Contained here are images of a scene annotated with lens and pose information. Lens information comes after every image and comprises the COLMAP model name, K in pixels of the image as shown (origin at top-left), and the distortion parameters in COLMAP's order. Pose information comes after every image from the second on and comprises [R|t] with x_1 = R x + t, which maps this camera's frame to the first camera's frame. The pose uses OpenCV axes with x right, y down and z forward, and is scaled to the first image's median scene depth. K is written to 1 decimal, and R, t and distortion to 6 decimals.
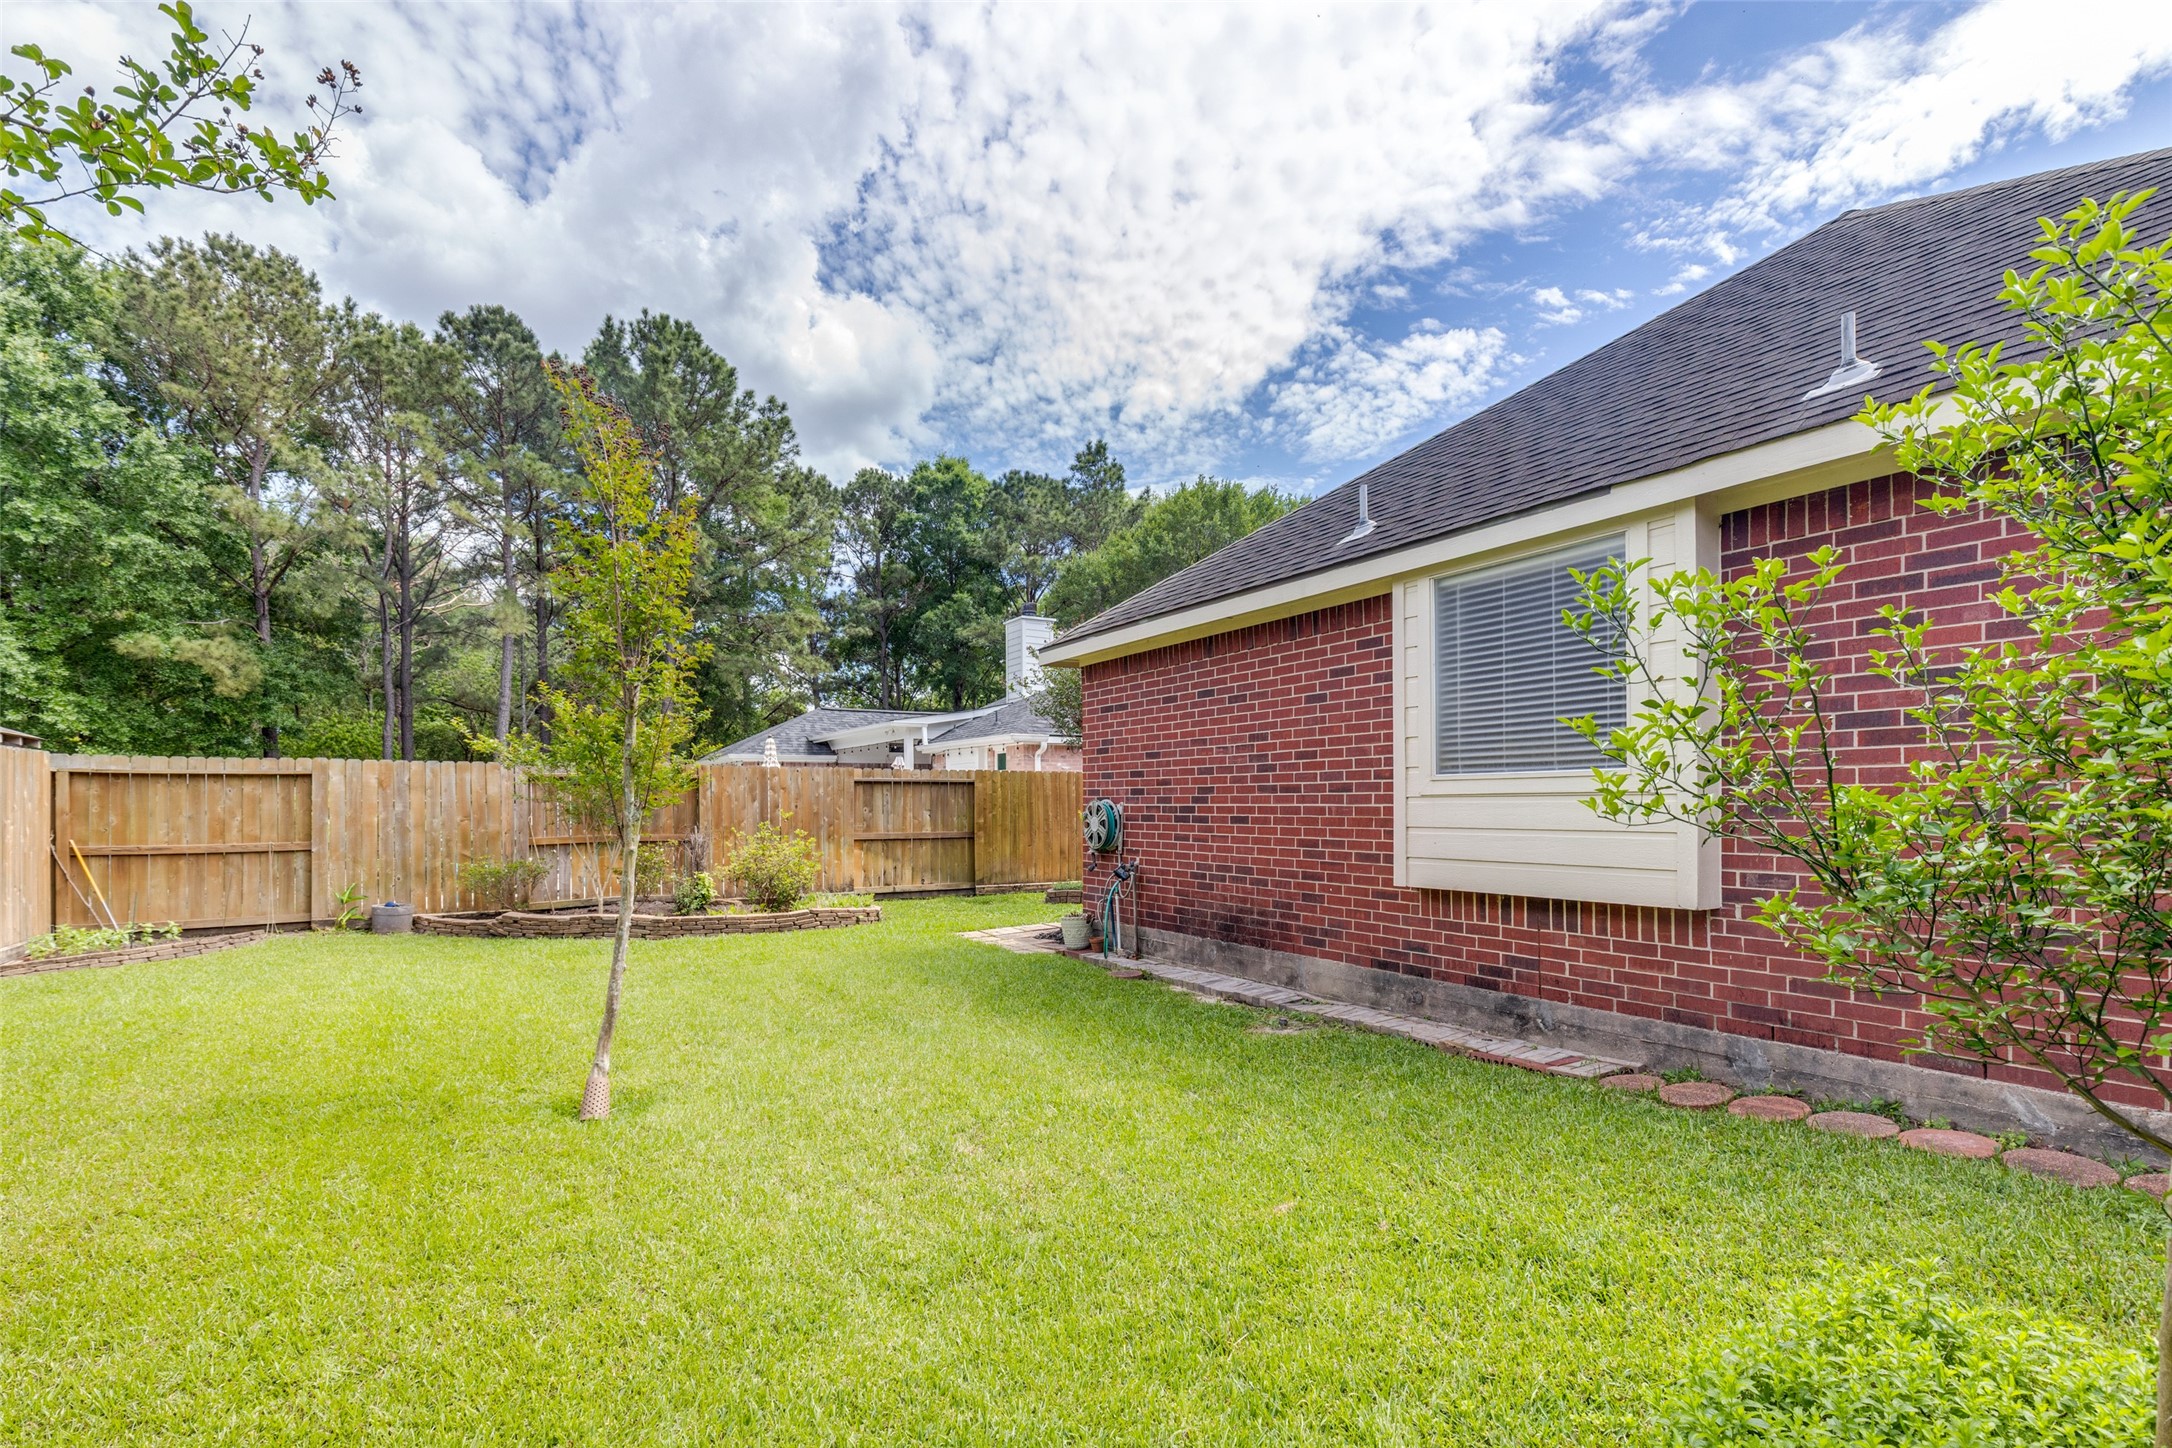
lens RADIAL K [[998.2, 0, 1079.4], [0, 998.2, 801.3], [0, 0, 1]] dist [-0.003764, -0.001142]
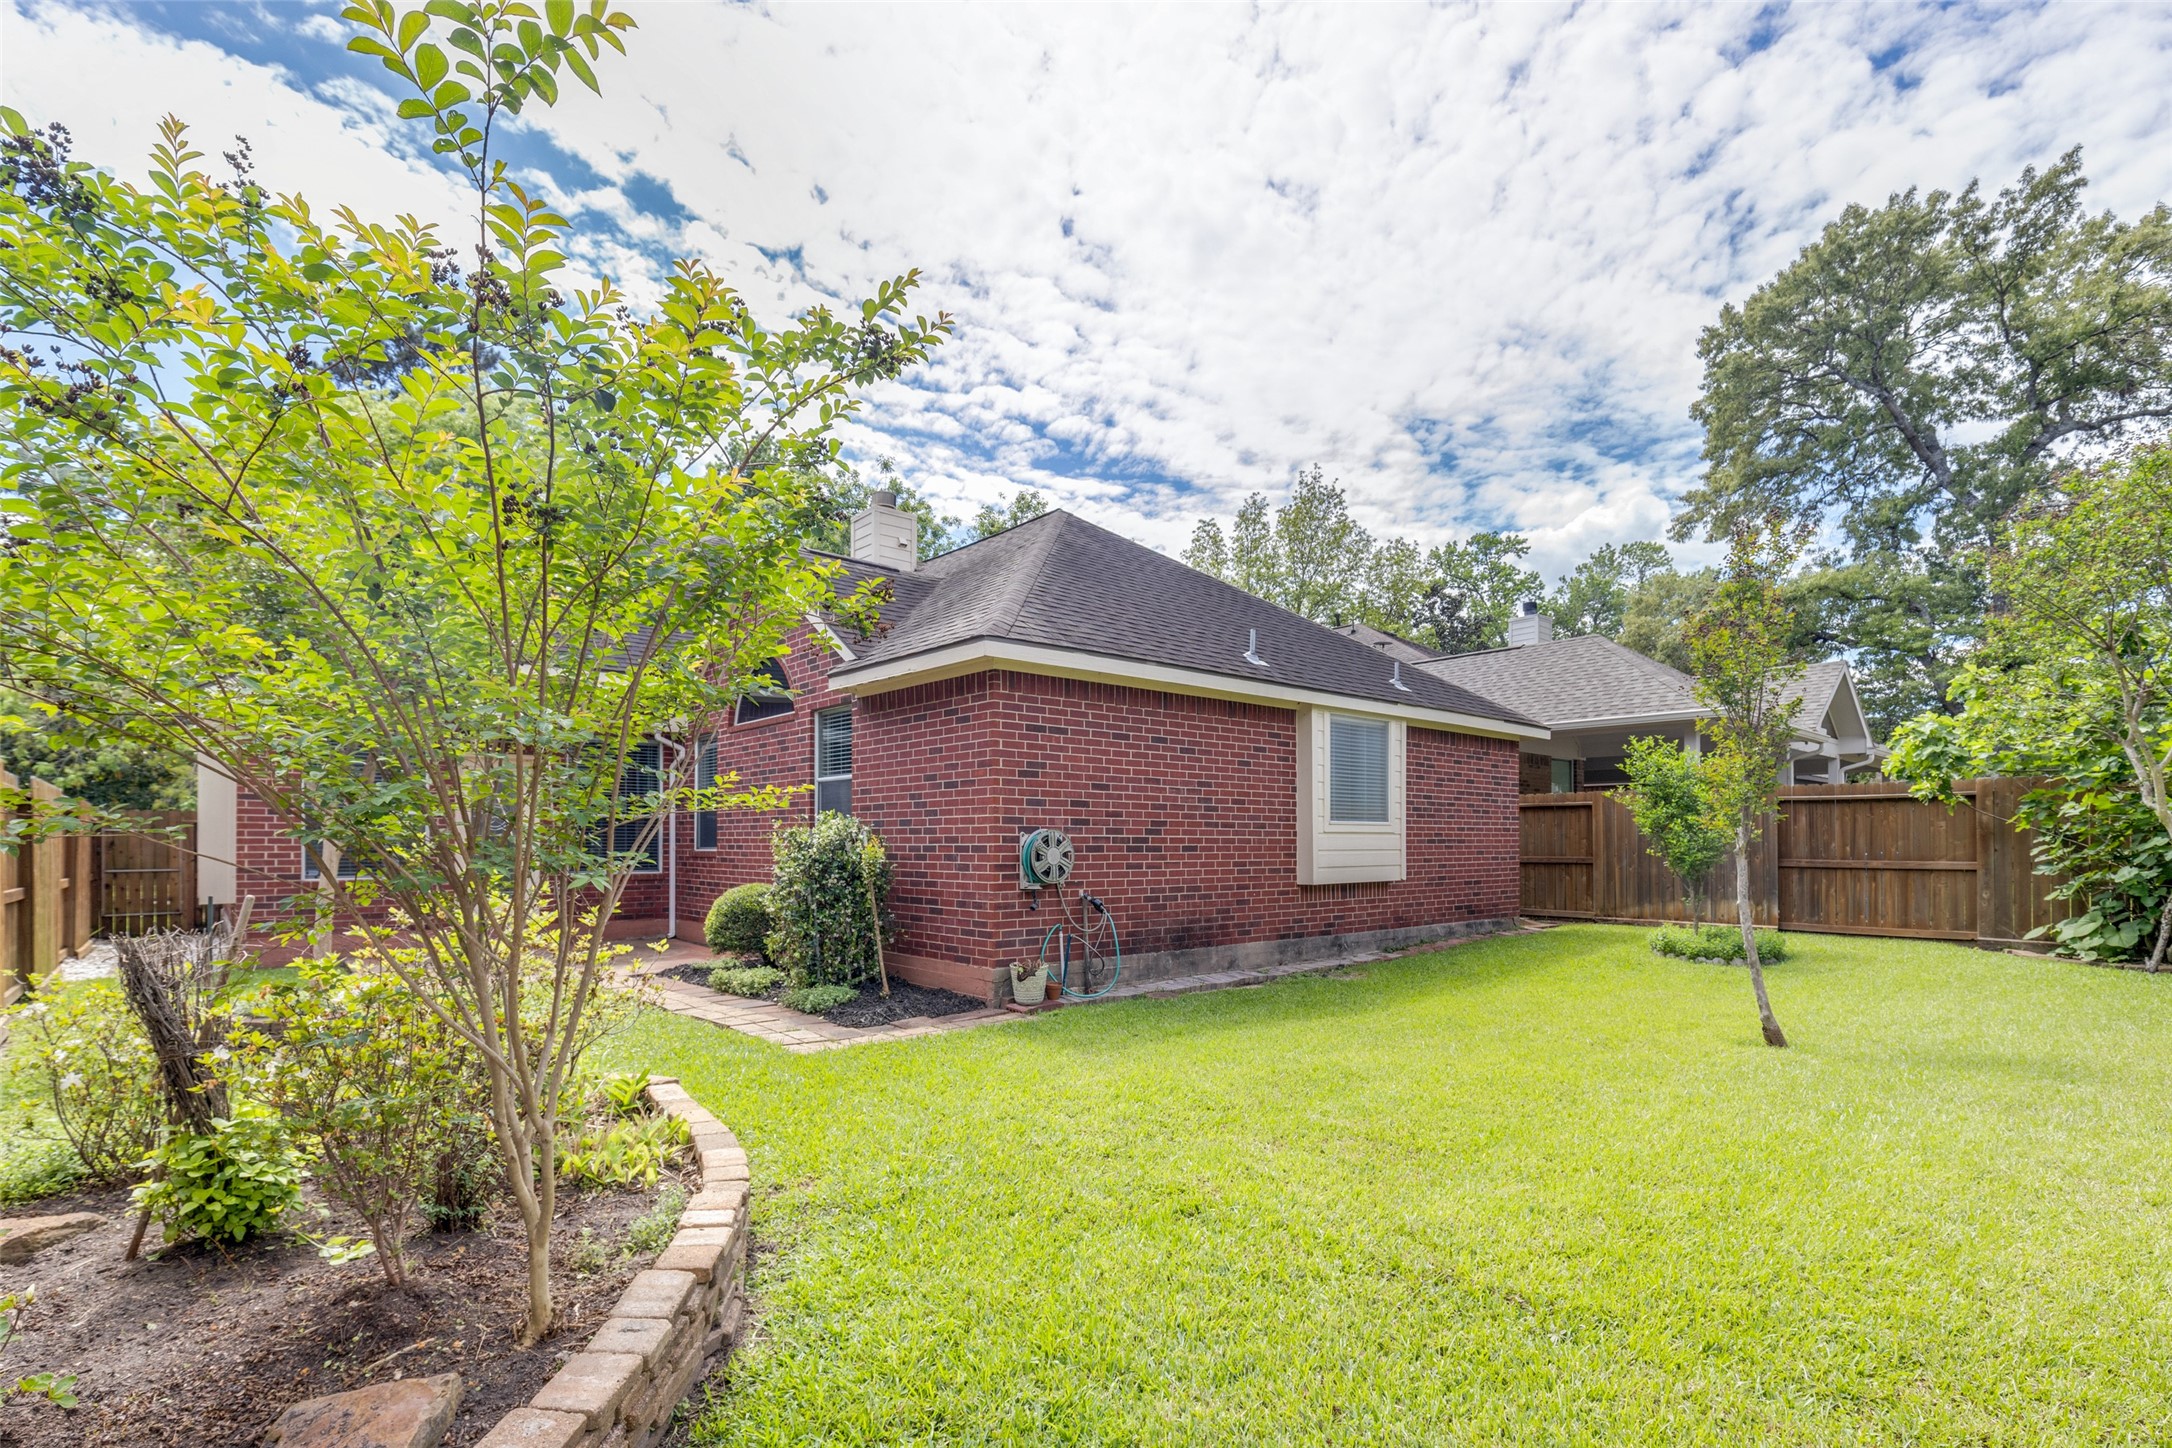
lens RADIAL K [[998.2, 0, 1079.4], [0, 998.2, 801.3], [0, 0, 1]] dist [-0.003764, -0.001142]
pose [[-0.169467, 0.037648, 0.984816, -1.088560], [-0.008813, 0.999172, -0.039714, 0.010805], [-0.985496, -0.015409, -0.168995, 1.405477]]
